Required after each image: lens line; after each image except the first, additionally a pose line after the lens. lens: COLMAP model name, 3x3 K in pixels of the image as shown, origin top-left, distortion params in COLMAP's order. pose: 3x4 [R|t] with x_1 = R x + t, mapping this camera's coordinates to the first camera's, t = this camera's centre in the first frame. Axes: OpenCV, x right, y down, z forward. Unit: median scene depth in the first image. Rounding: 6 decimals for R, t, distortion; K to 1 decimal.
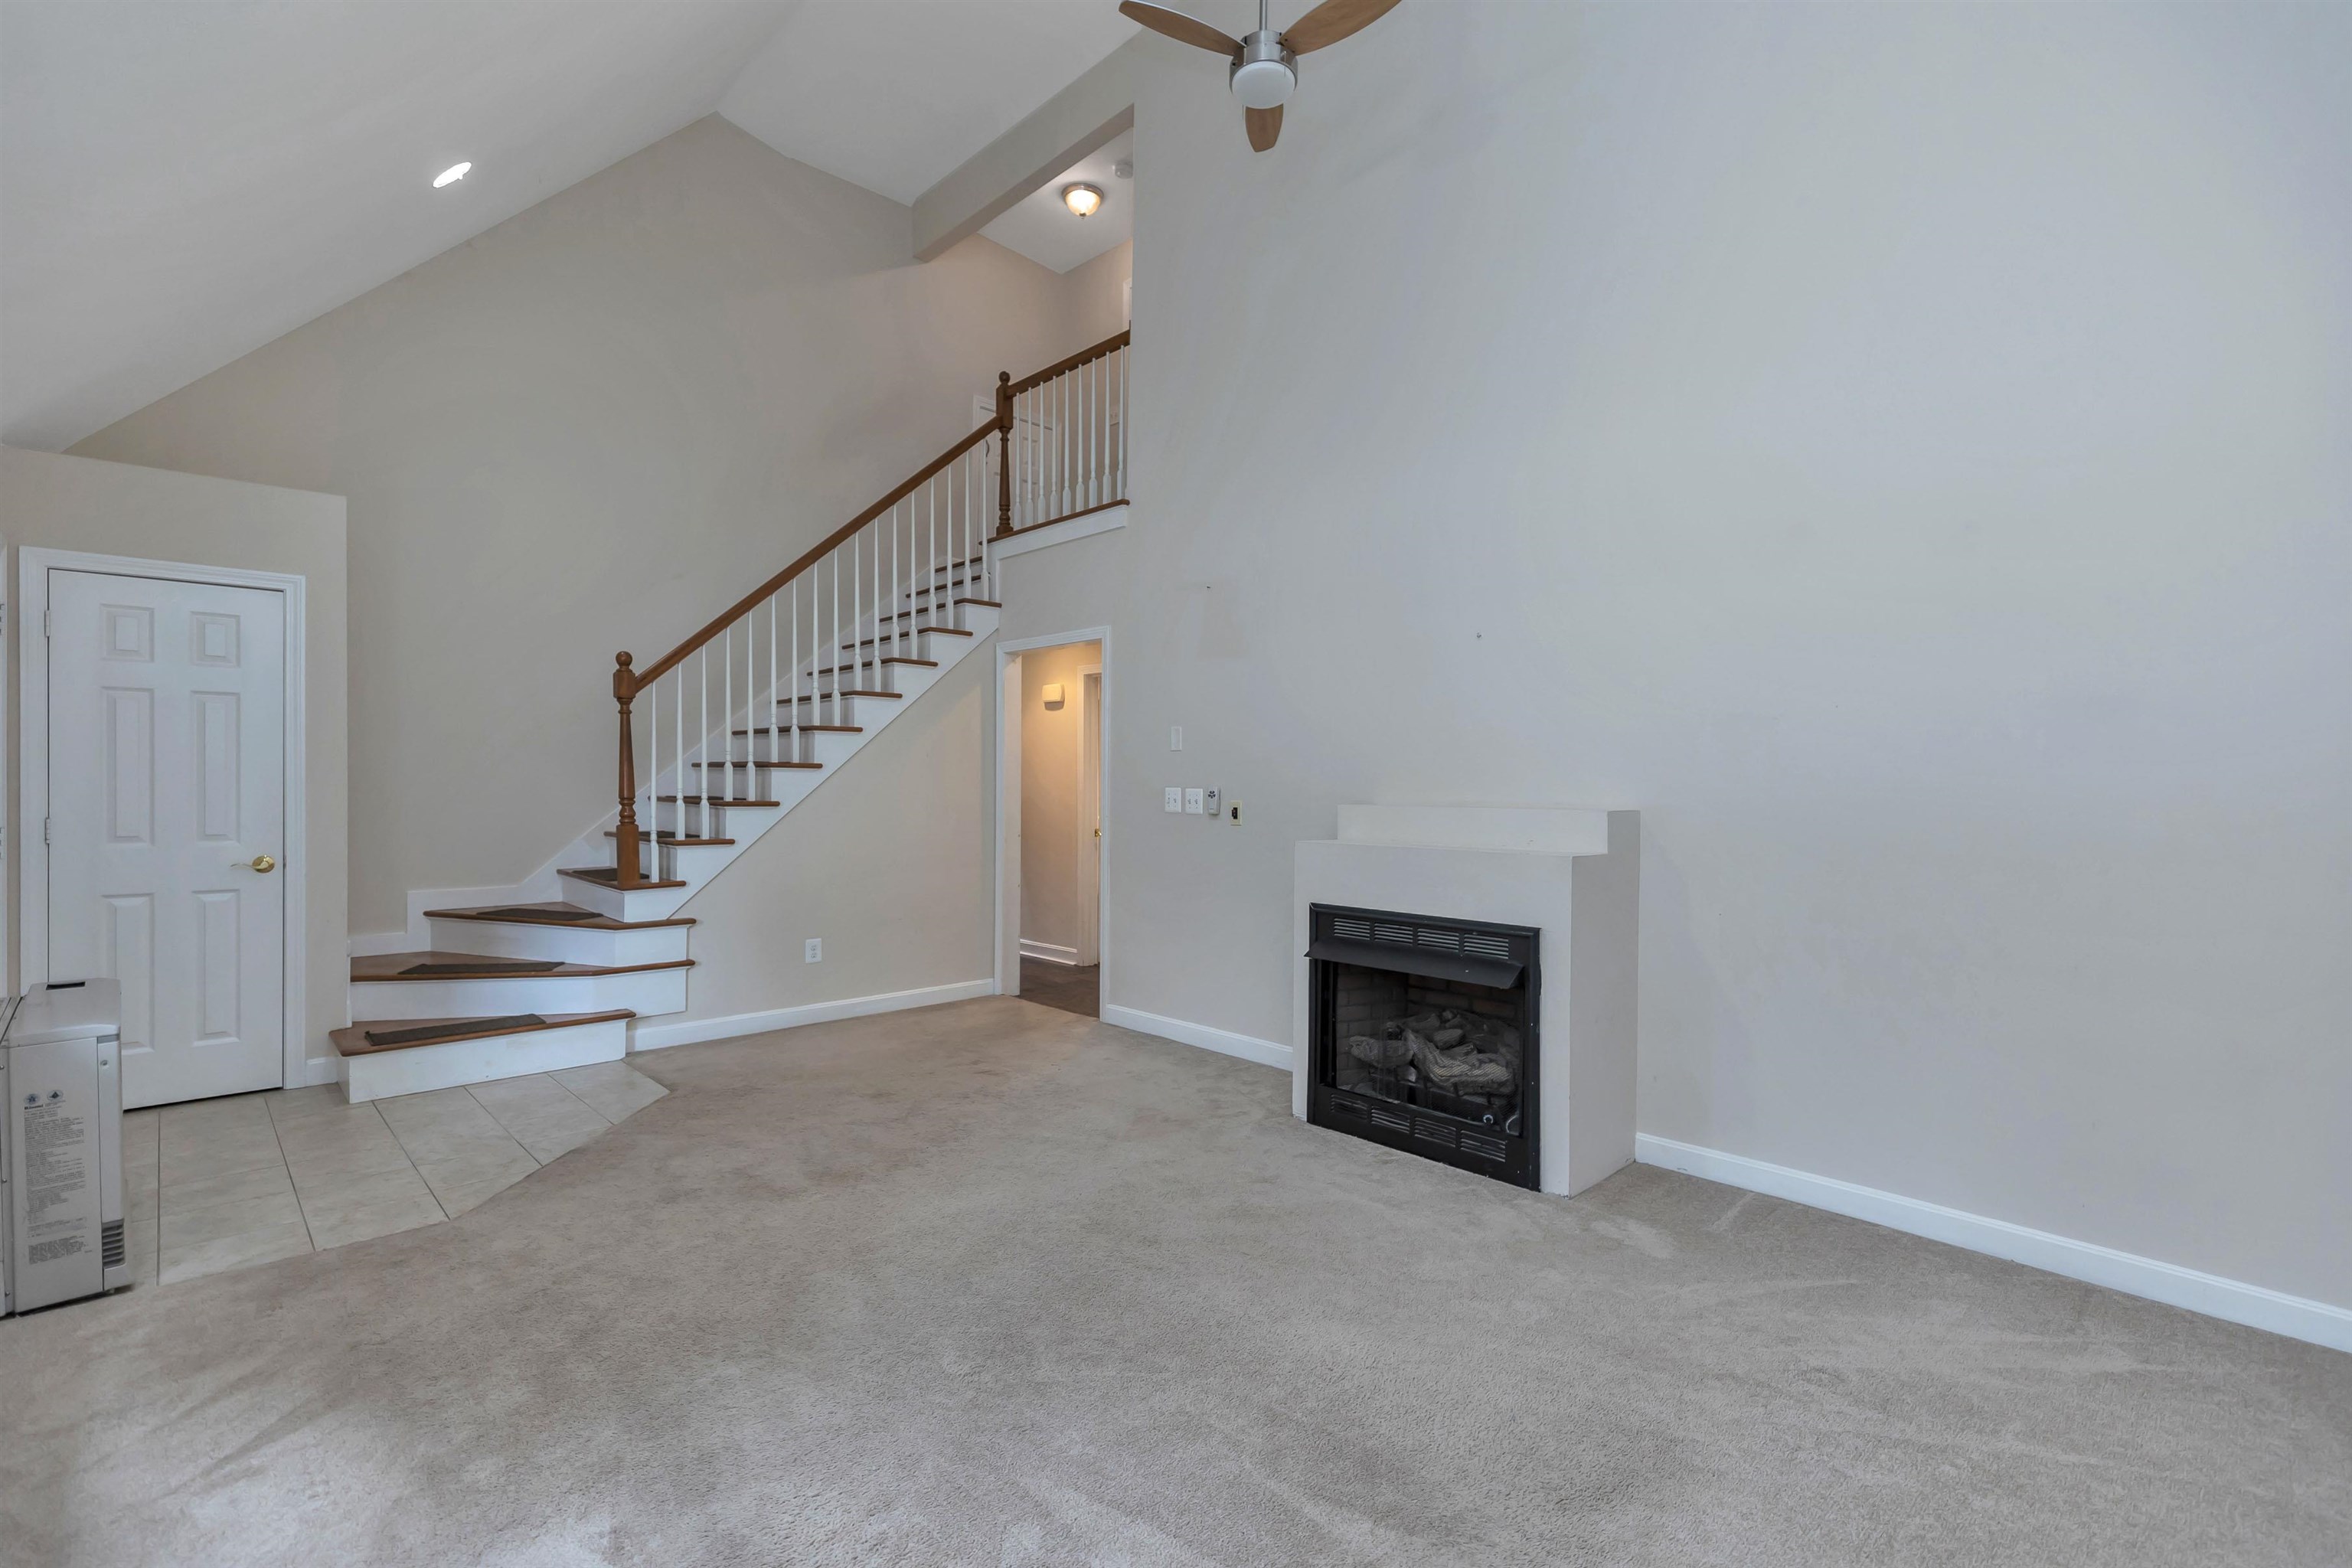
lens RADIAL K [[1053.3, 0, 1161.6], [0, 1053.3, 791.0], [0, 0, 1]] dist [0.007007, -0.001941]
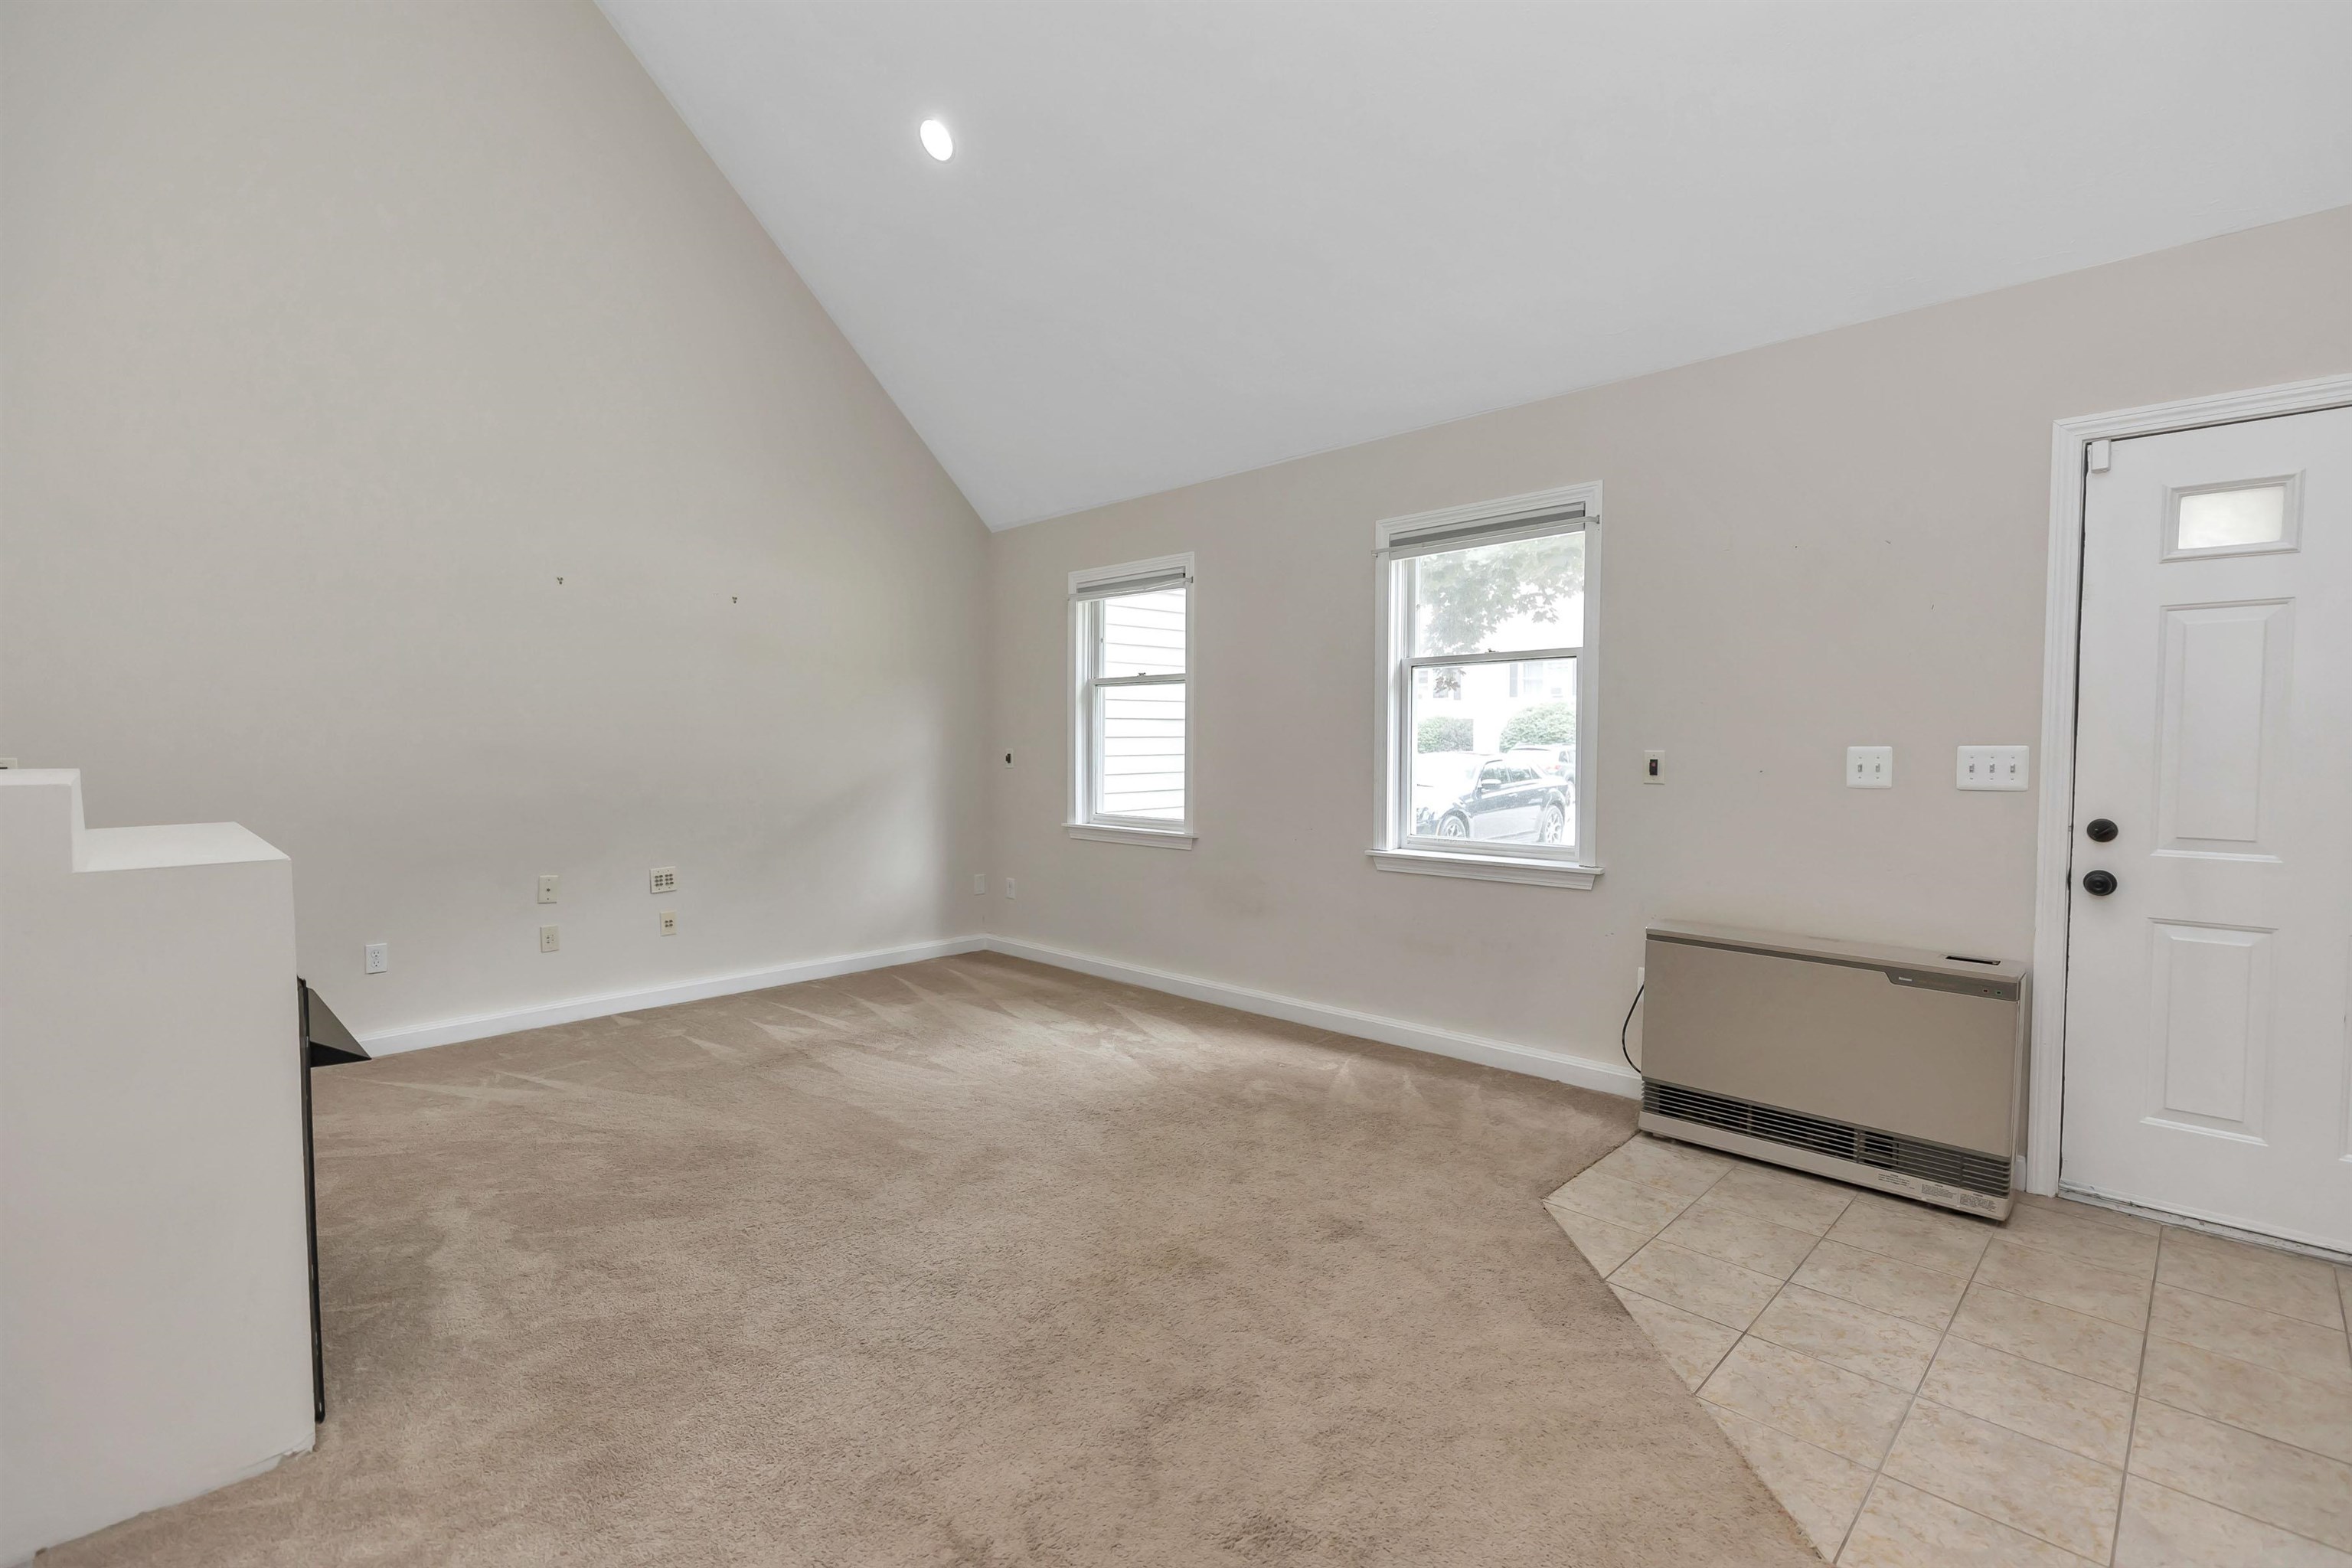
lens RADIAL K [[1053.3, 0, 1173.9], [0, 1053.3, 782.2], [0, 0, 1]] dist [0.007007, -0.001941]
pose [[-0.999312, -0.005591, -0.036669, -0.191233], [-0.007486, 0.998632, 0.051753, -0.009228], [0.036329, 0.051992, -0.997987, 1.193642]]
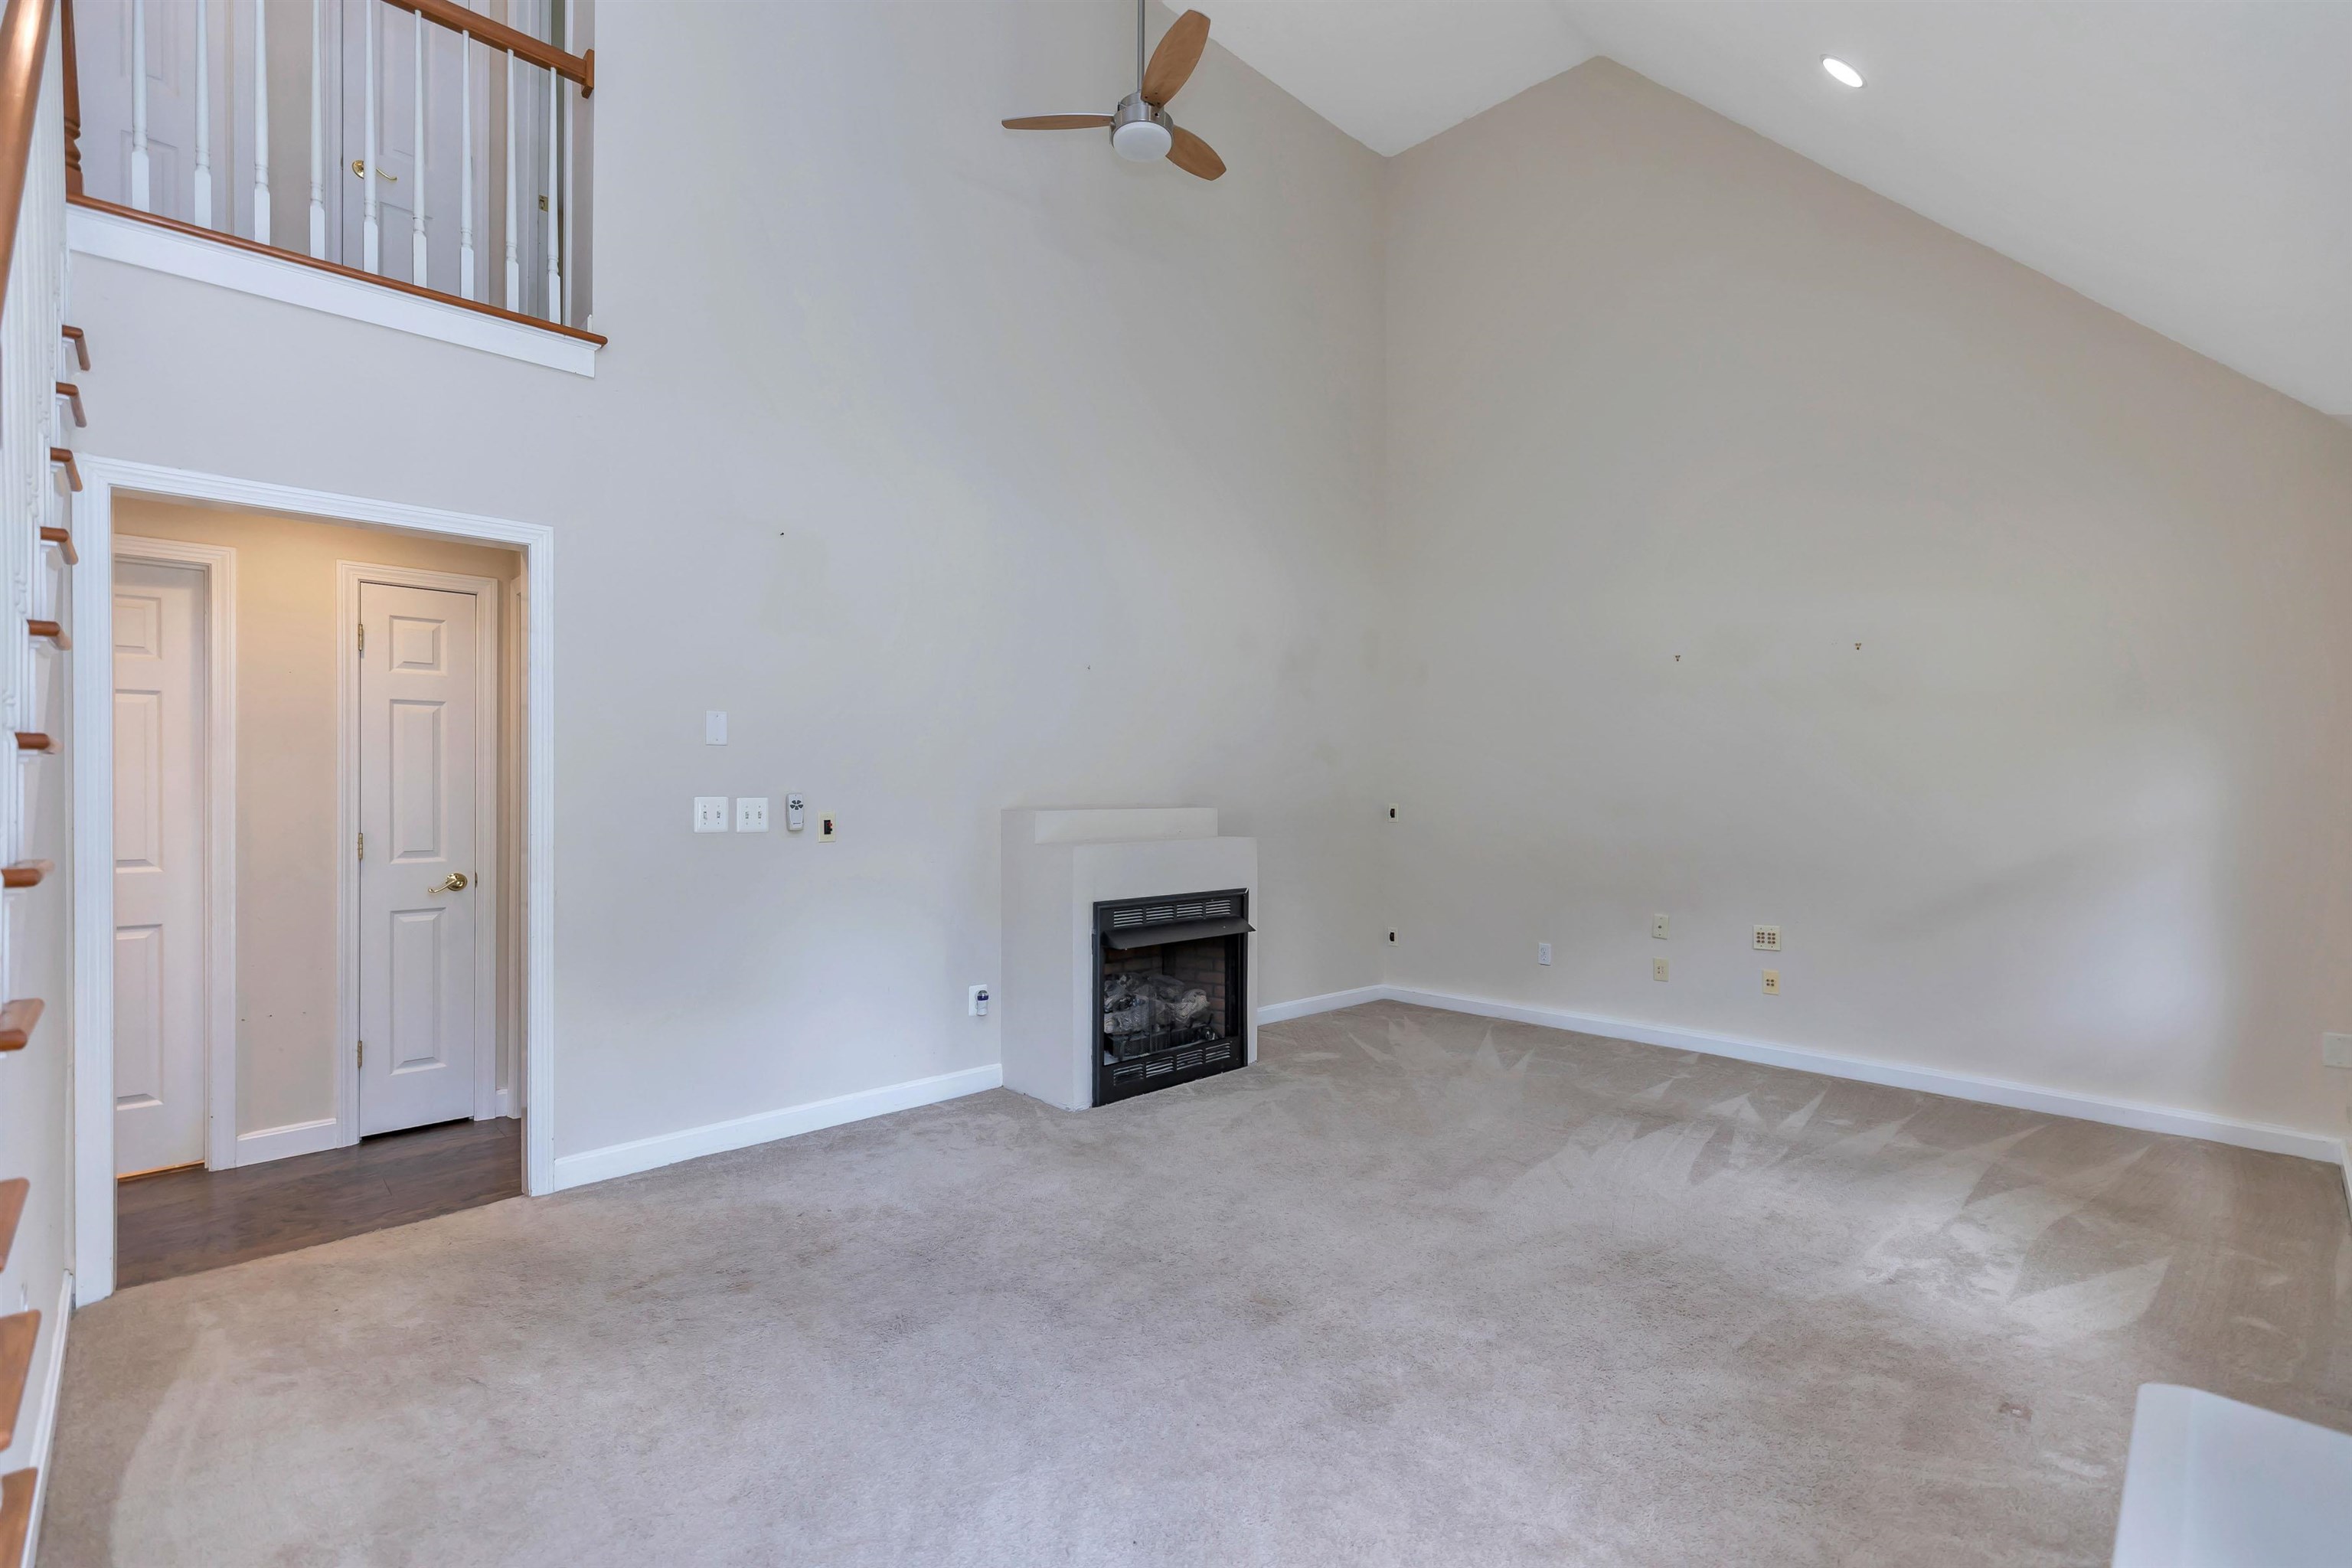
lens RADIAL K [[1053.3, 0, 1191.4], [0, 1053.3, 793.1], [0, 0, 1]] dist [0.007007, -0.001941]
pose [[-0.018277, -0.010044, 0.999783, -0.743252], [0.006599, 0.999927, 0.010166, -0.011792], [-0.999811, 0.006783, -0.018209, 0.735347]]
